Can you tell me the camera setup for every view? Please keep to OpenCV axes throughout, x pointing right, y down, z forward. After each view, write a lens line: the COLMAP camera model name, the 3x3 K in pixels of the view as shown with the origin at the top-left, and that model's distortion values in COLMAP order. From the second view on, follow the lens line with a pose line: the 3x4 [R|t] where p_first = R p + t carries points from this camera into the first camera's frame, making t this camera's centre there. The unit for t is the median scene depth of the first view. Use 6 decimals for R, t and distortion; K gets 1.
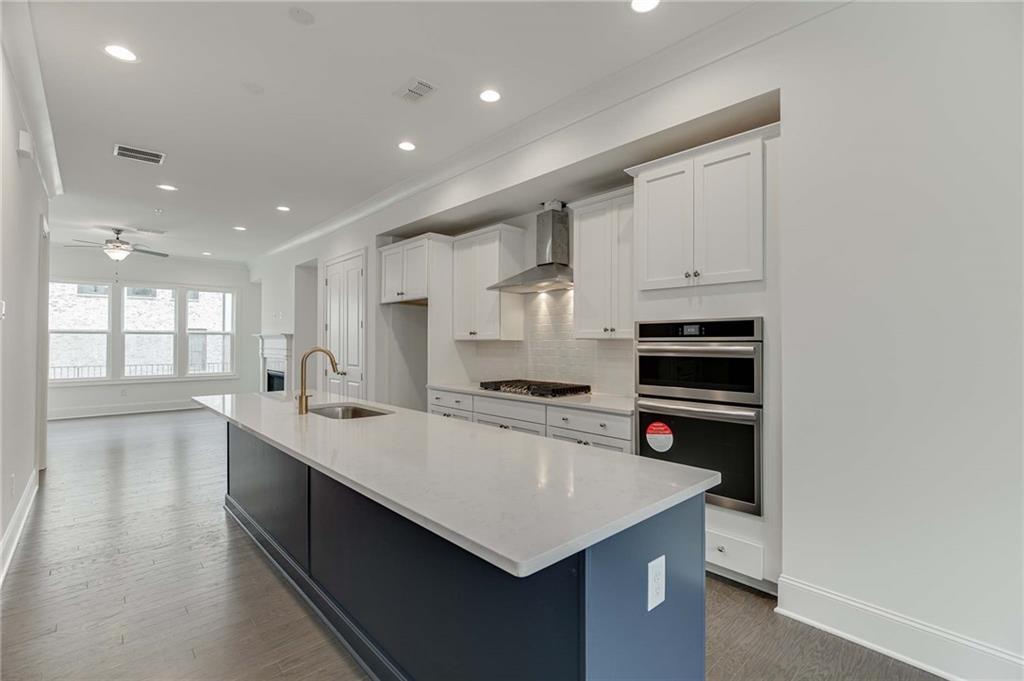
lens RADIAL K [[462.1, 0, 518.9], [0, 462.1, 340.5], [0, 0, 1]] dist [-0.015262, 0.003345]
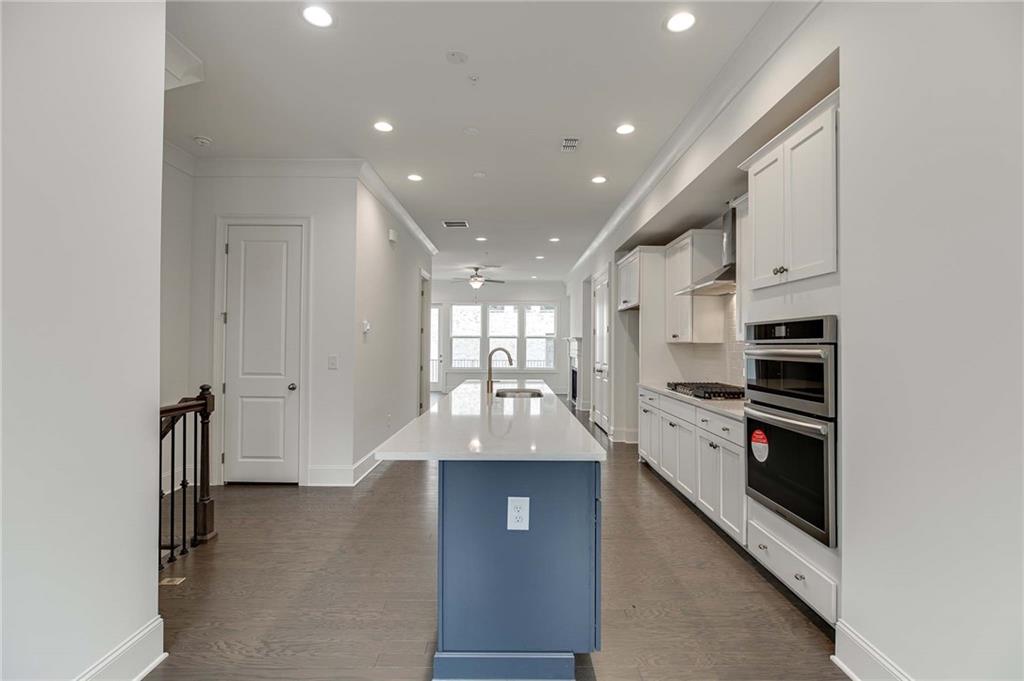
lens RADIAL K [[462.1, 0, 516.8], [0, 462.1, 338.2], [0, 0, 1]] dist [-0.015262, 0.003345]
pose [[0.734316, -0.006183, -0.678780, 0.366759], [-0.001014, 0.999947, -0.010206, 0.000291], [0.678807, 0.008182, 0.734271, -0.014950]]
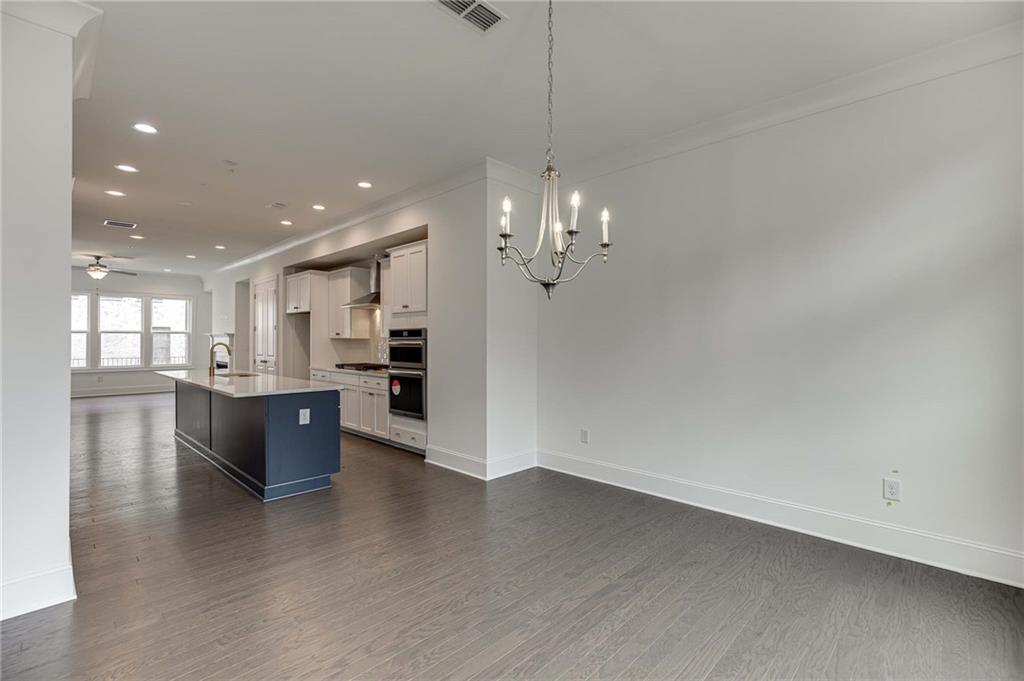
lens RADIAL K [[462.1, 0, 519.7], [0, 462.1, 337.2], [0, 0, 1]] dist [-0.015262, 0.003345]
pose [[0.998773, -0.001305, 0.049501, 0.468589], [0.001289, 0.999999, 0.000353, -0.004758], [-0.049501, -0.000289, 0.998774, -0.641380]]
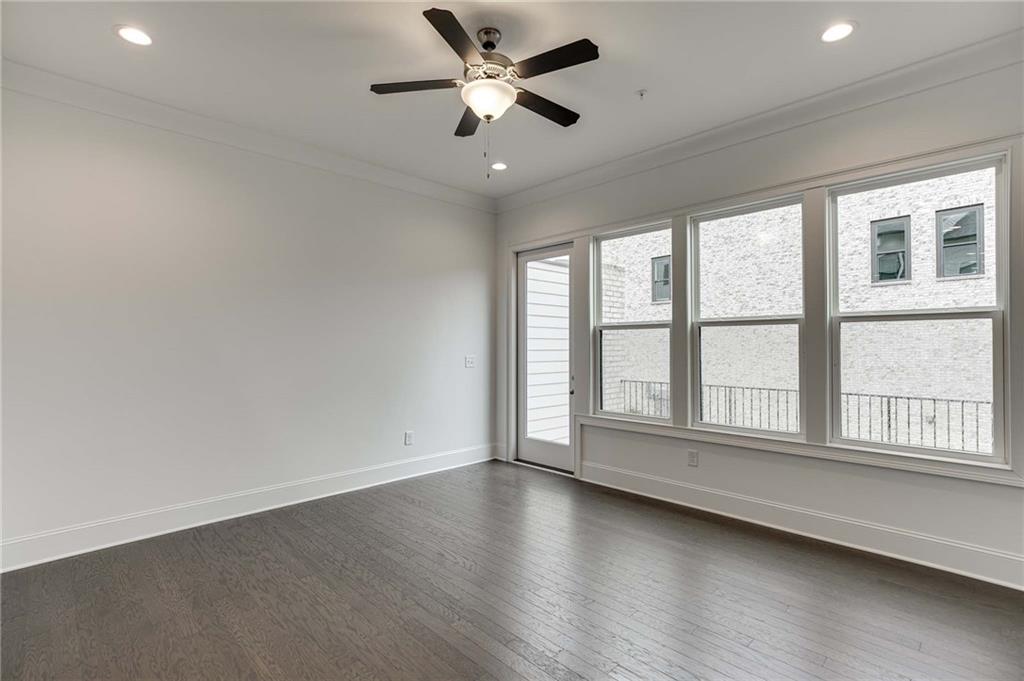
lens RADIAL K [[471.1, 0, 514.9], [0, 471.1, 339.5], [0, 0, 1]] dist [-0.016948, 0.007704]
pose [[0.023690, -0.015671, -0.999597, -0.799372], [0.005241, 0.999865, -0.015551, 0.007518], [0.999706, -0.004870, 0.023769, 1.584654]]
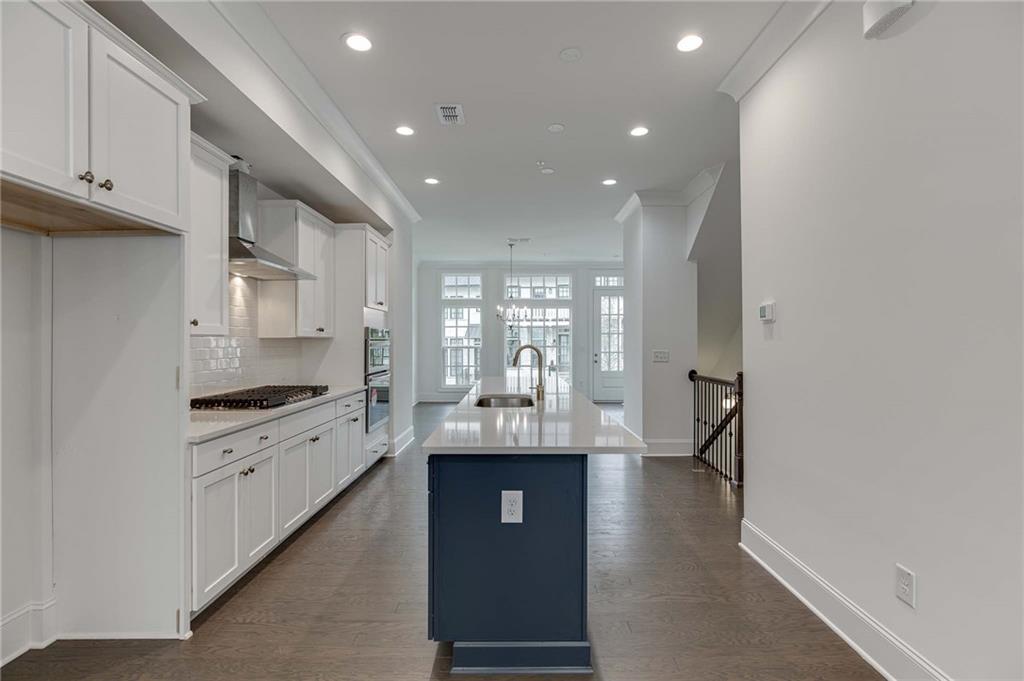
lens RADIAL K [[471.1, 0, 517.5], [0, 471.1, 340.9], [0, 0, 1]] dist [-0.016948, 0.007704]
pose [[-0.733980, 0.000082, 0.679171, -0.778689], [-0.002953, 0.999990, -0.003312, 0.006289], [-0.679164, -0.004437, -0.733973, 1.202734]]
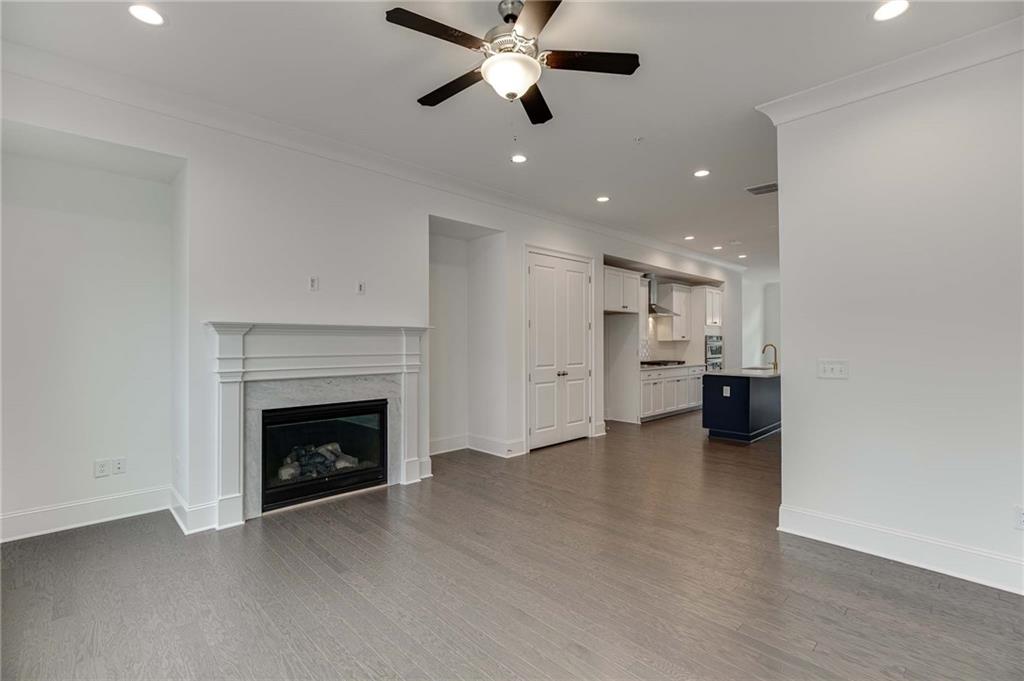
lens RADIAL K [[462.1, 0, 515.1], [0, 462.1, 341.6], [0, 0, 1]] dist [-0.015262, 0.003345]
pose [[-0.020702, -0.000158, 0.999786, -1.903921], [-0.004278, 0.999991, 0.000070, 0.005164], [-0.999777, -0.004276, -0.020702, 1.577906]]
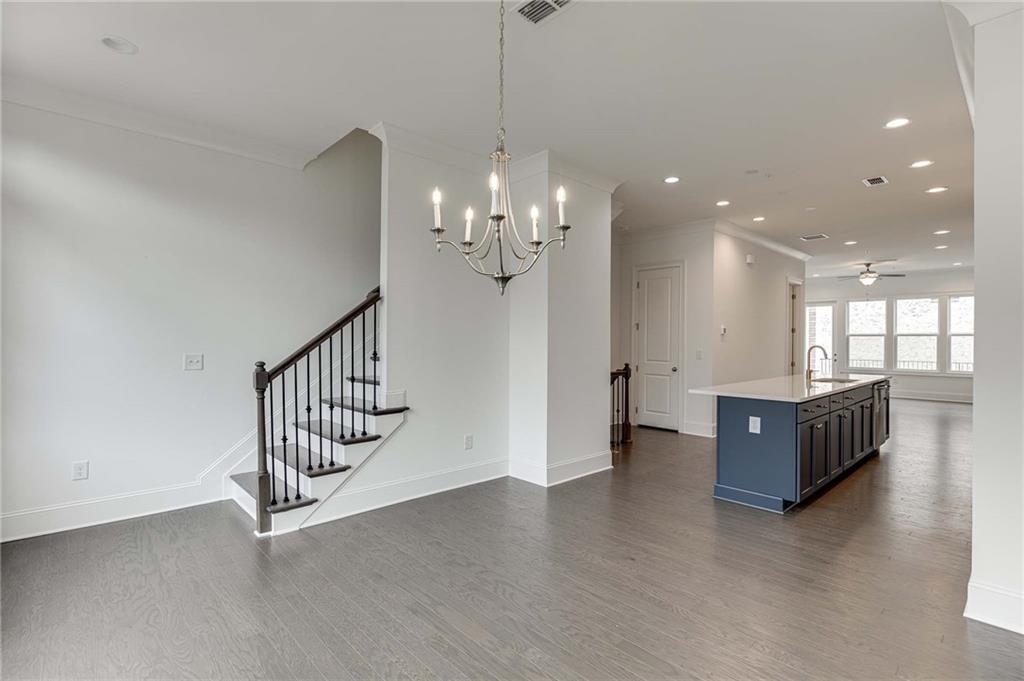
lens RADIAL K [[484.2, 0, 517.9], [0, 484.2, 339.2], [0, 0, 1]] dist [-0.009710, -0.001830]
pose [[0.001711, -0.002080, -0.999996, 0.973314], [-0.001578, 0.999997, -0.002082, -0.002742], [0.999997, 0.001581, 0.001708, -0.148180]]
